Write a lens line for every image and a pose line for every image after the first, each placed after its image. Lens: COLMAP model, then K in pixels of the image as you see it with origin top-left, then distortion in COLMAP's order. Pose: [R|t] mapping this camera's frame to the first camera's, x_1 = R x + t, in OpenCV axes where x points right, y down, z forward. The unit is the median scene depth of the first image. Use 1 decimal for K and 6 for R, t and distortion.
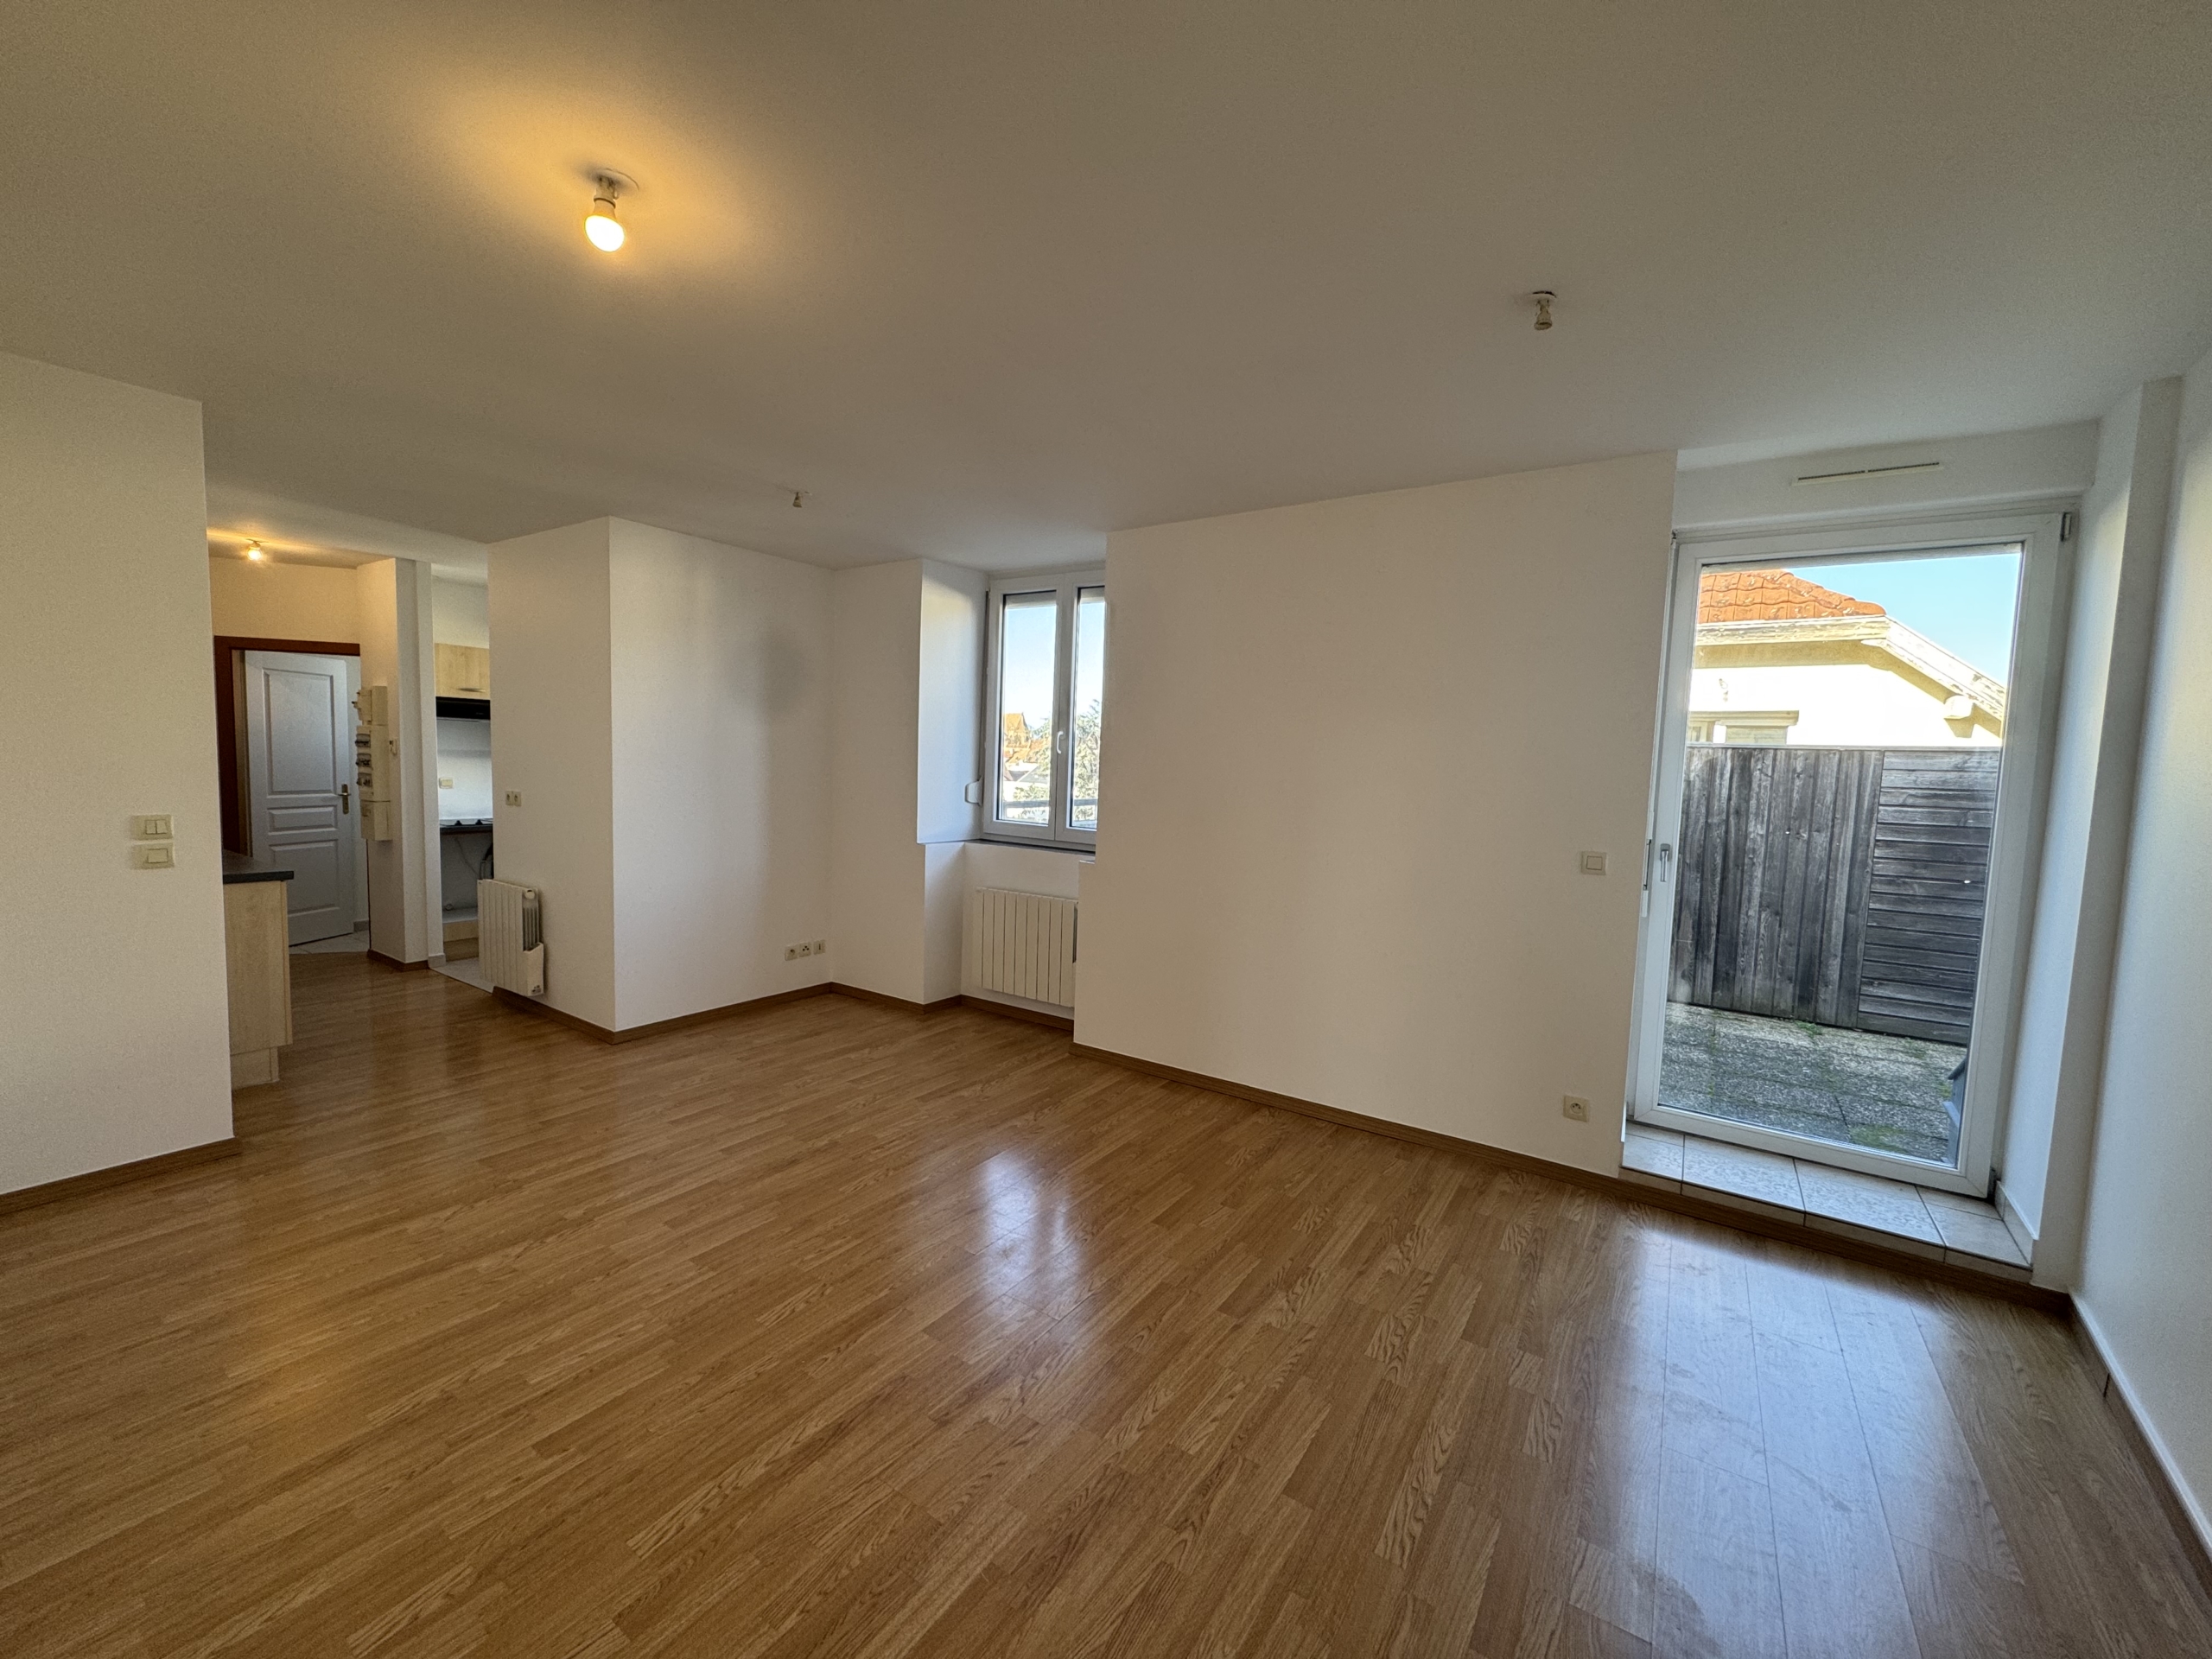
lens RADIAL K [[875.3, 0, 1114.3], [0, 875.3, 827.7], [0, 0, 1]] dist [-0.001569, -0.000183]
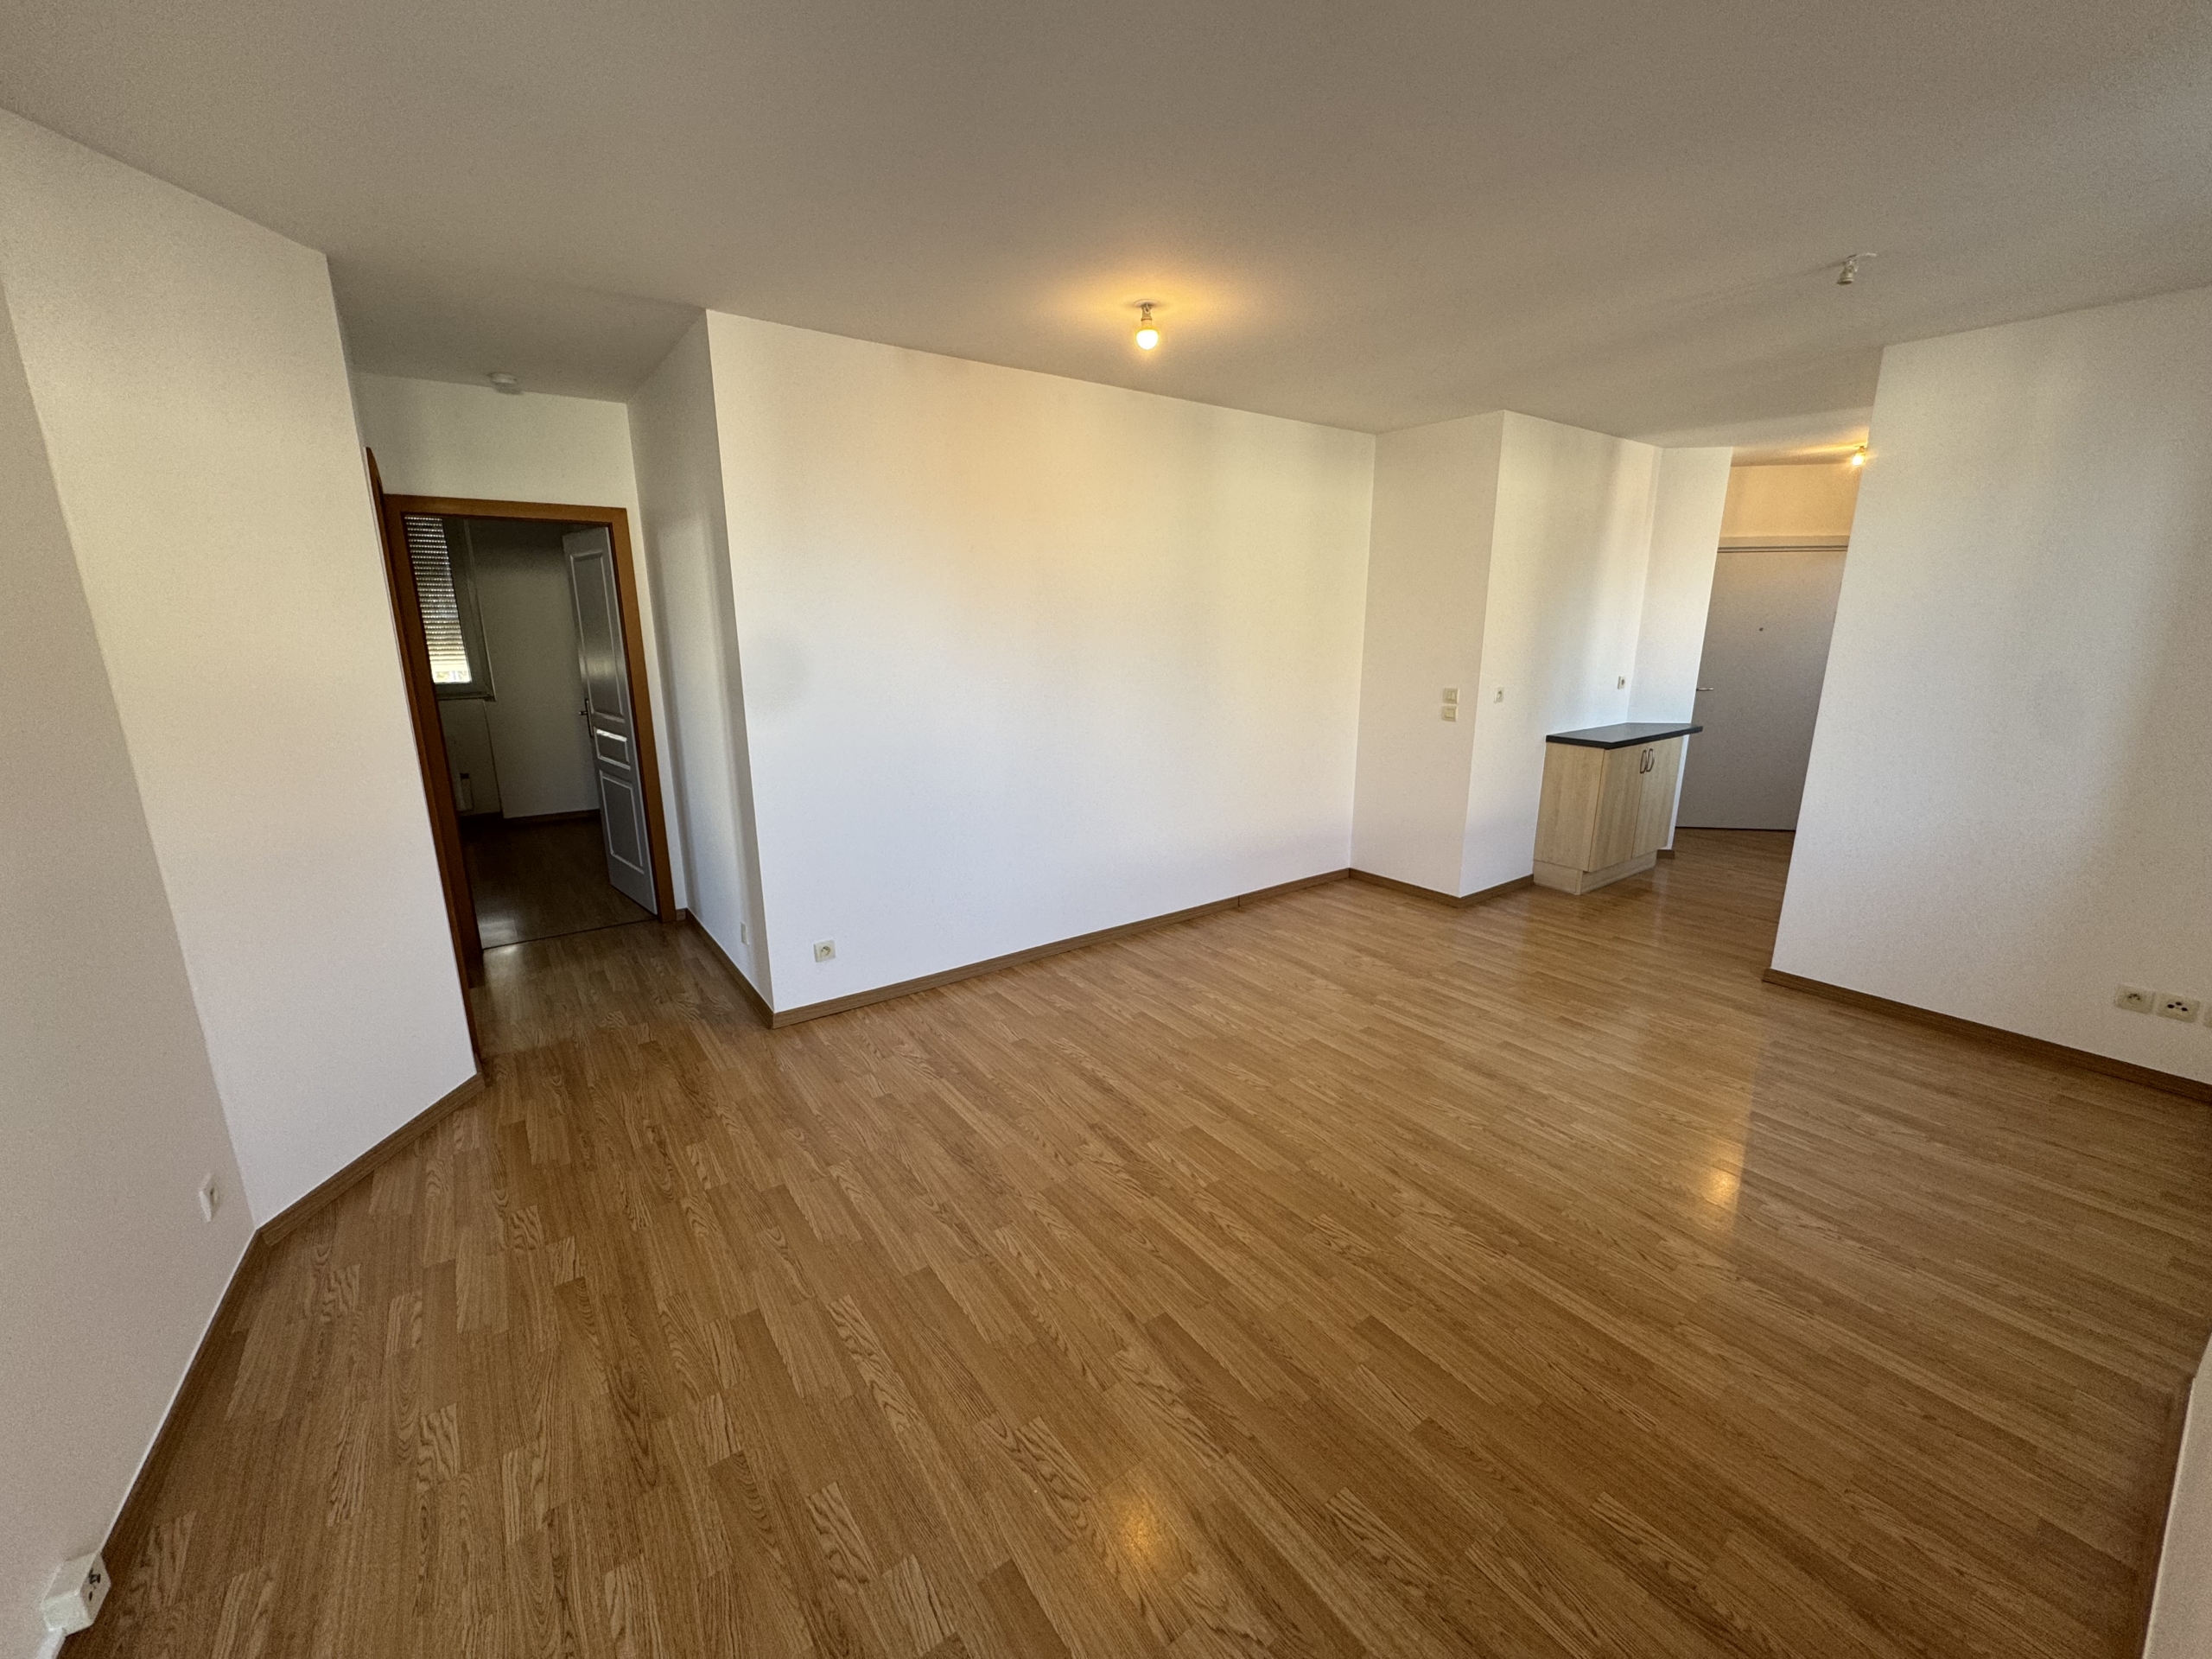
lens RADIAL K [[875.3, 0, 1108.2], [0, 875.3, 844.0], [0, 0, 1]] dist [-0.001569, -0.000183]
pose [[-0.344155, 0.206308, -0.915966, 0.724900], [-0.079179, 0.965708, 0.247262, -0.090658], [0.935568, 0.157622, -0.316018, 0.998264]]
